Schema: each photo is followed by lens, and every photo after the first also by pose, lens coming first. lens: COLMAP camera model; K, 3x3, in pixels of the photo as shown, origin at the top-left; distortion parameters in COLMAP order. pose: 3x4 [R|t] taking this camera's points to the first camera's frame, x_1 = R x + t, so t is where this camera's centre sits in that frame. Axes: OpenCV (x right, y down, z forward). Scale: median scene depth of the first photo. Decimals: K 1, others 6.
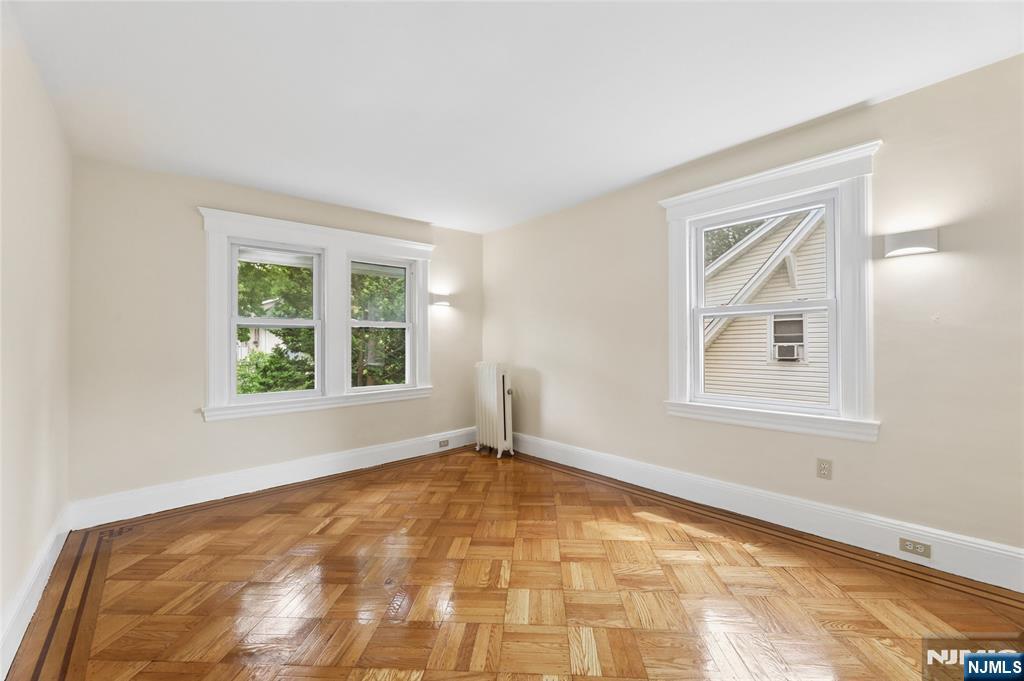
lens RADIAL K [[426.2, 0, 502.2], [0, 426.2, 345.5], [0, 0, 1]] dist [0.003210, 0.000334]
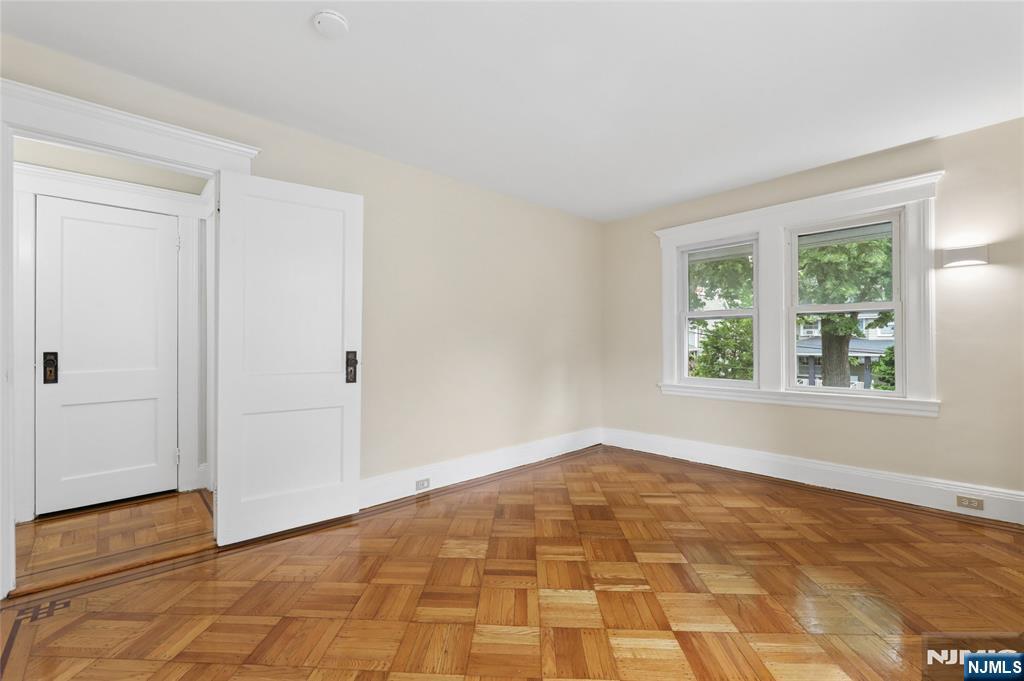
lens RADIAL K [[426.2, 0, 502.5], [0, 426.2, 339.9], [0, 0, 1]] dist [0.003210, 0.000334]
pose [[0.029654, 0.008183, -0.999527, 0.574162], [0.004131, 0.999957, 0.008309, 0.000032], [0.999552, -0.004375, 0.029619, 0.460337]]
